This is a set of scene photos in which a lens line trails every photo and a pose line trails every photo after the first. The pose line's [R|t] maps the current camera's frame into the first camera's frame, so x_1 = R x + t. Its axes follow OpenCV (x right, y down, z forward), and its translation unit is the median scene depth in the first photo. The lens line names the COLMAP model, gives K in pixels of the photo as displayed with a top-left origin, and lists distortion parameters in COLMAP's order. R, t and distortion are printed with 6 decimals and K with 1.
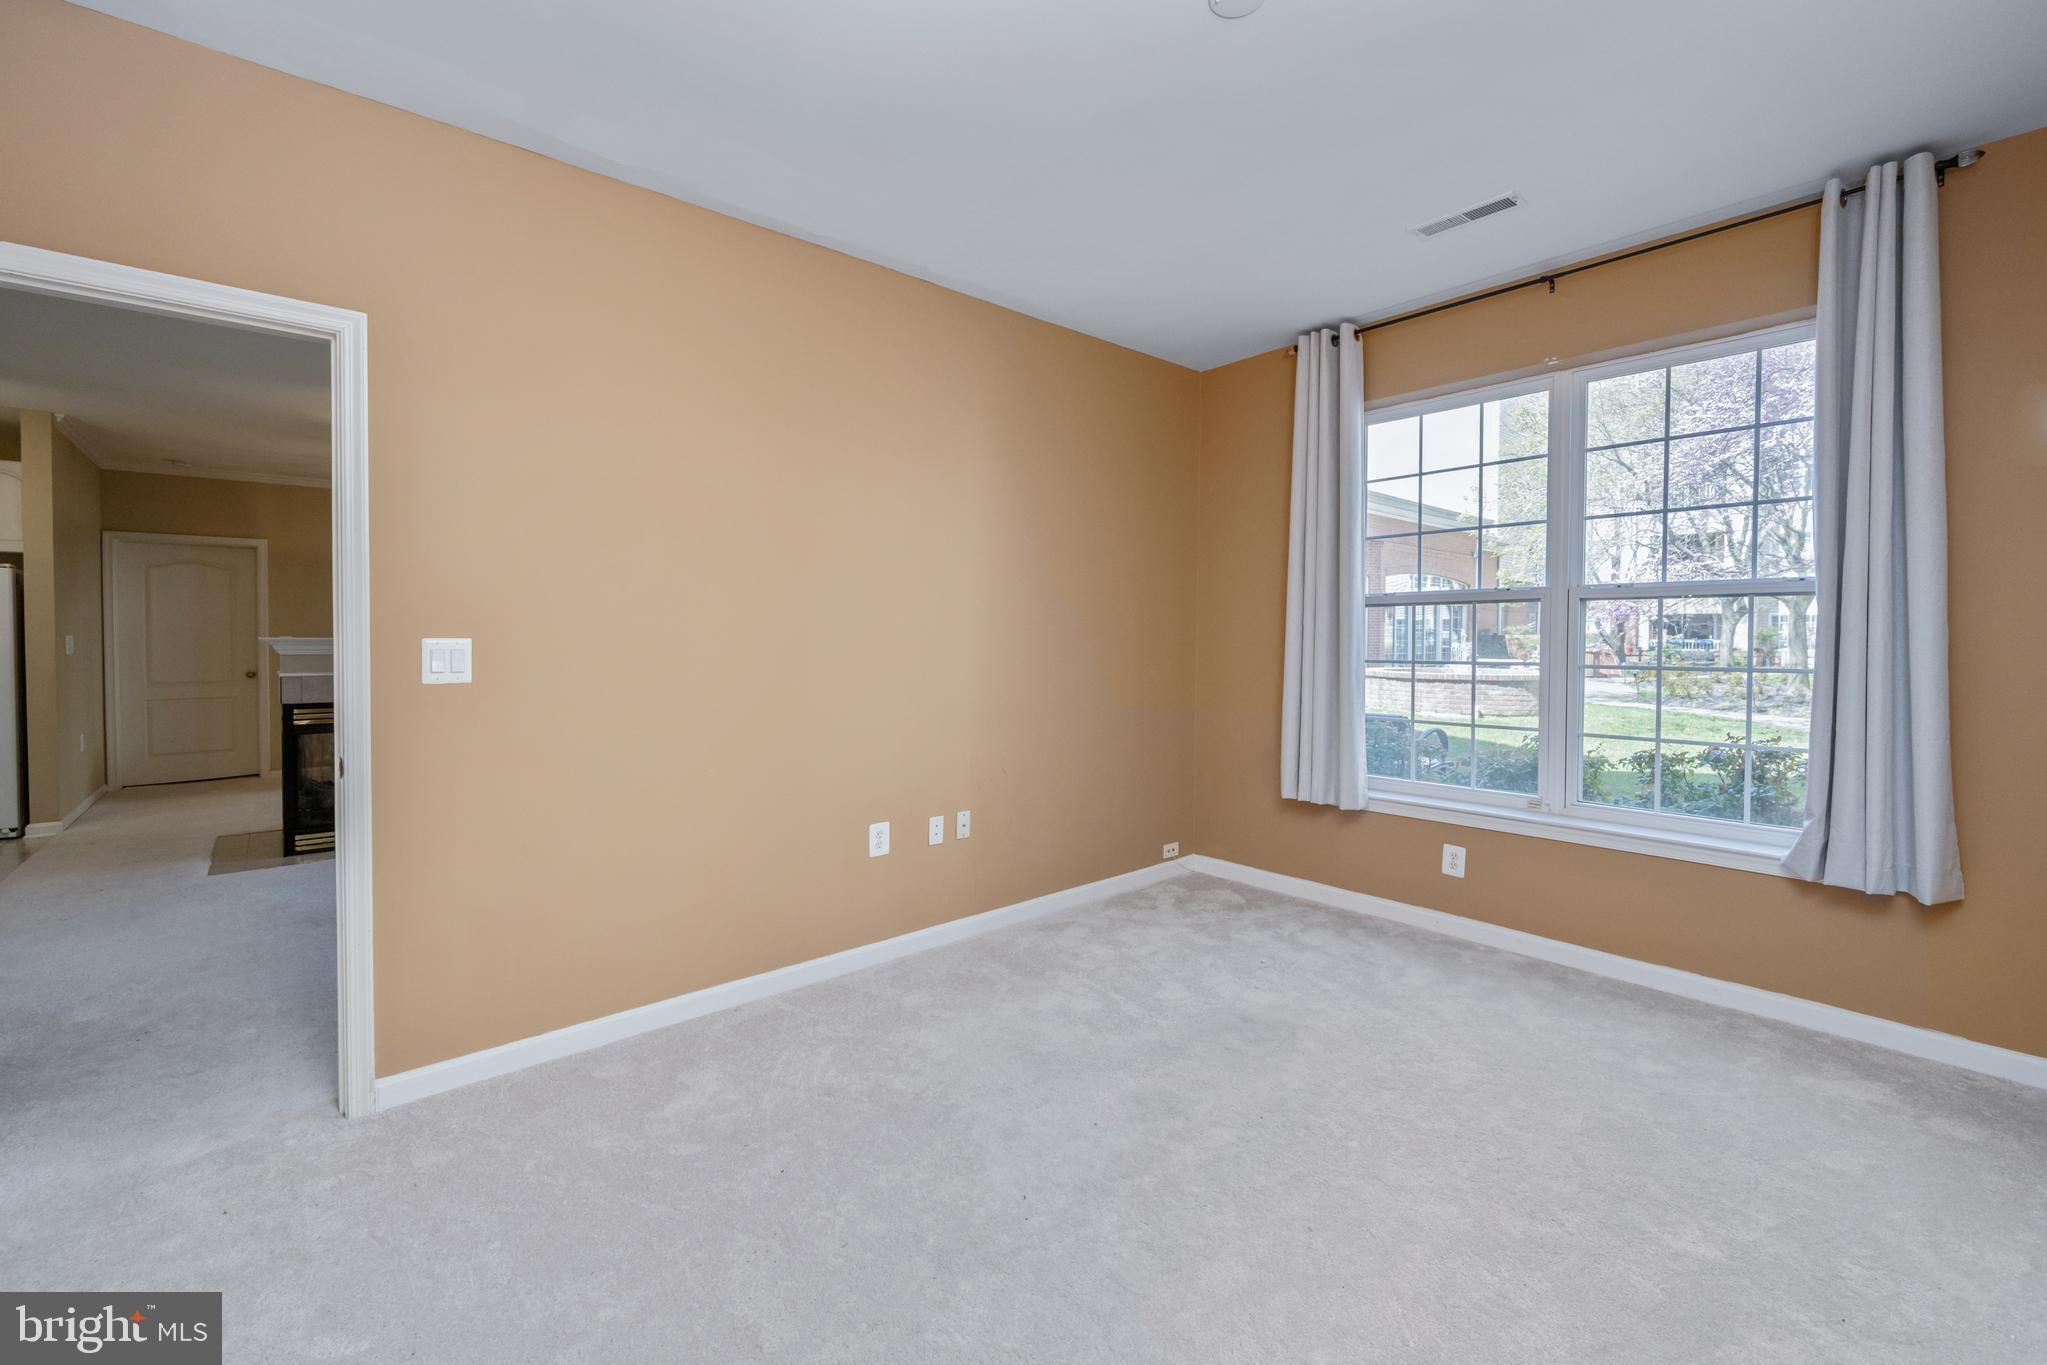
lens RADIAL K [[835.3, 0, 1017.4], [0, 835.3, 646.6], [0, 0, 1]] dist [0.000139, 0.000079]
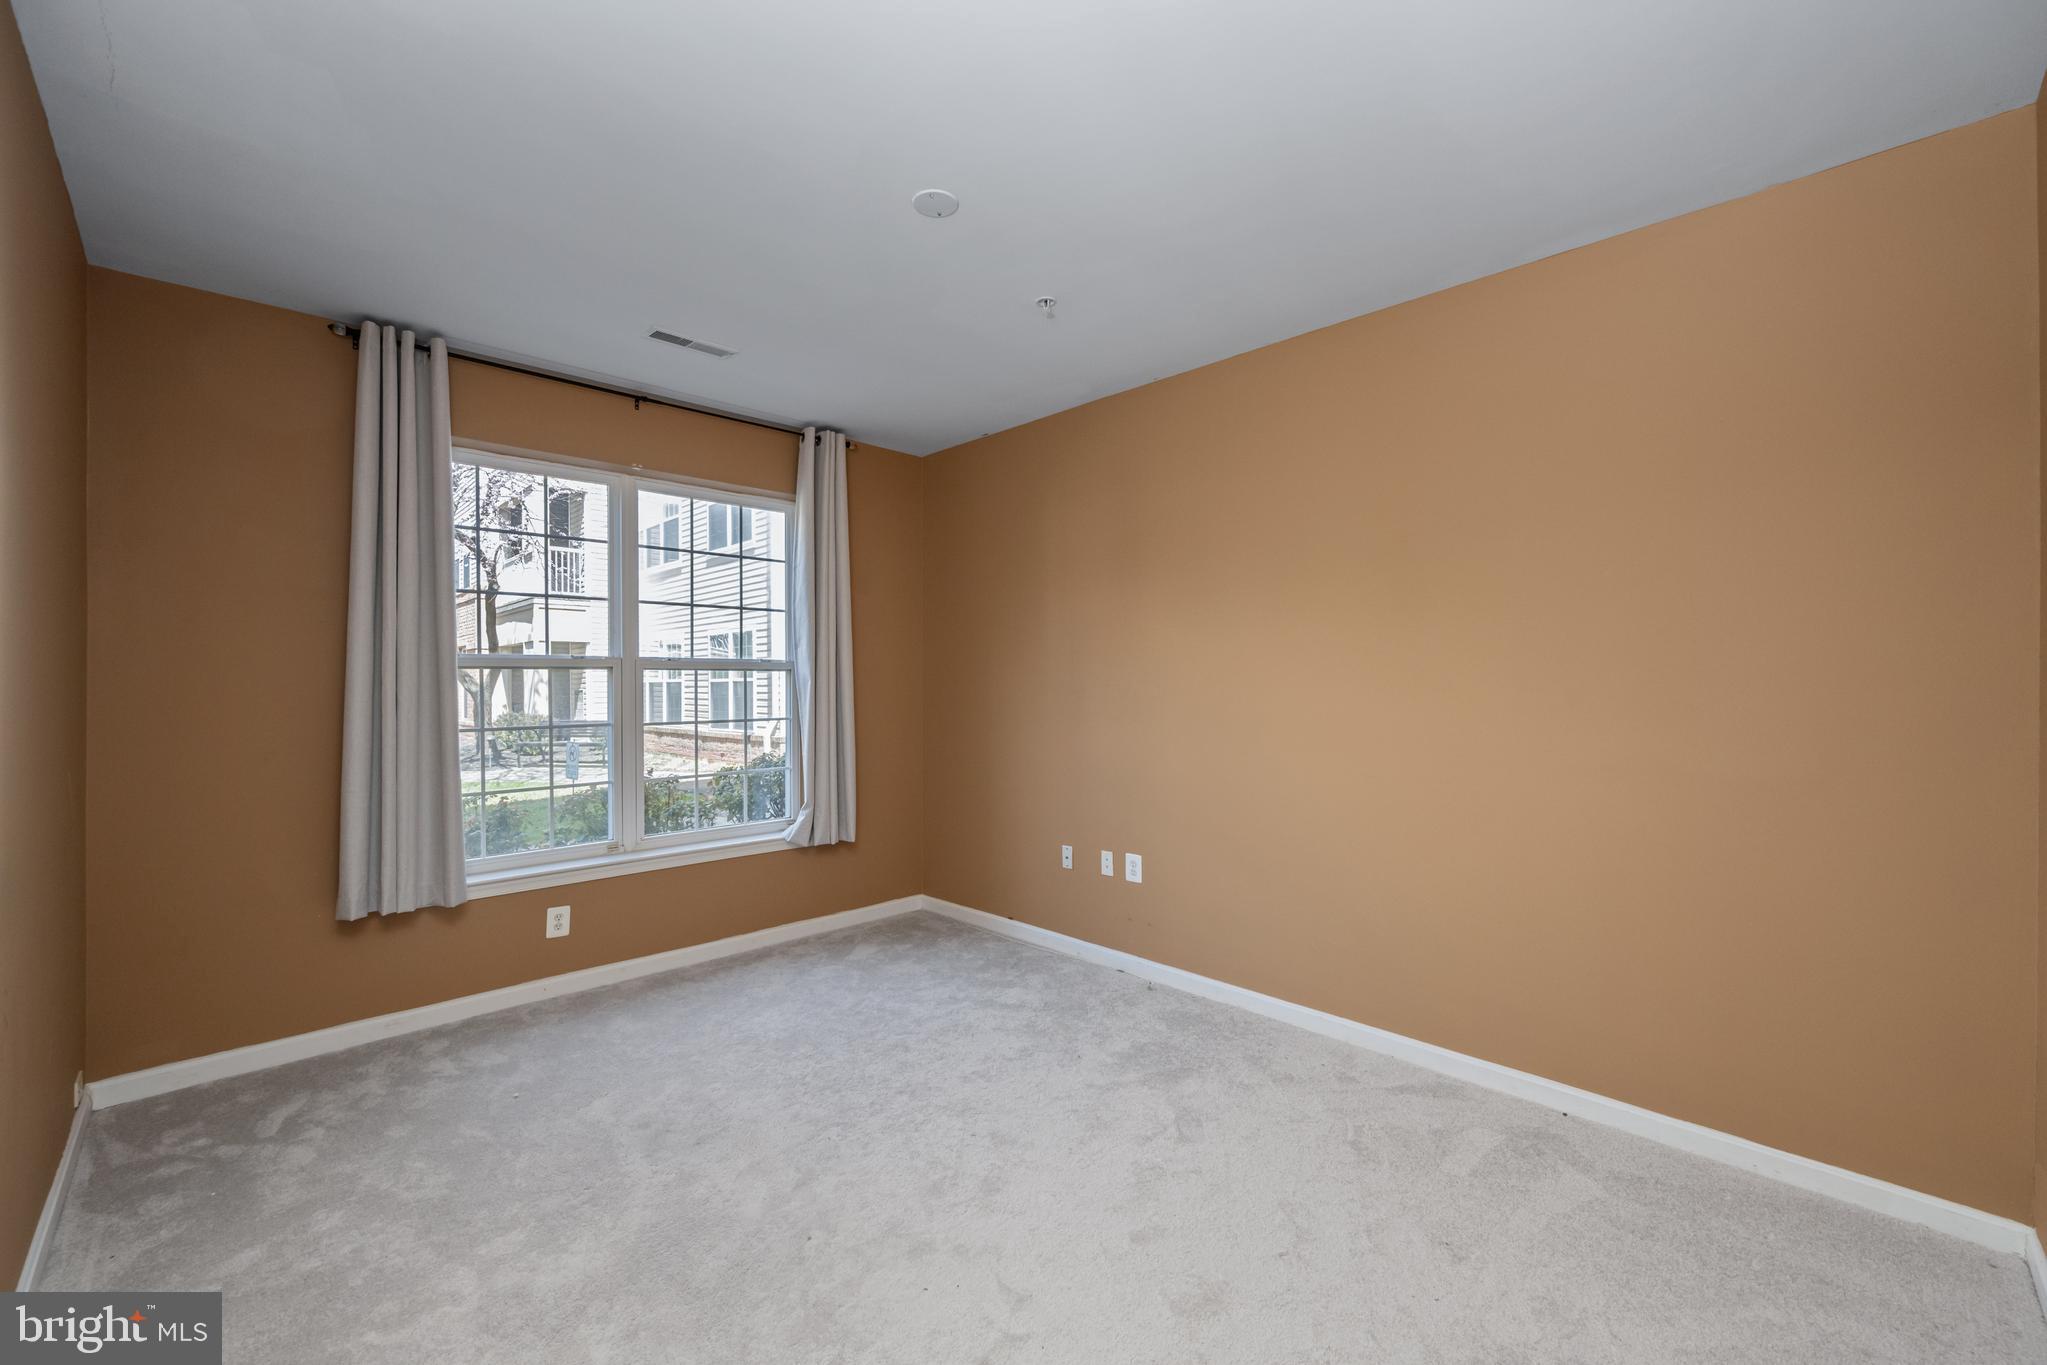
lens RADIAL K [[755.7, 0, 1020.5], [0, 755.7, 690.7], [0, 0, 1]] dist [-0.000831, -0.000067]
pose [[-0.011724, 0.002205, 0.999929, -0.423900], [0.027404, 0.999623, -0.001883, -0.007555], [-0.999556, 0.027380, -0.011780, 0.464283]]
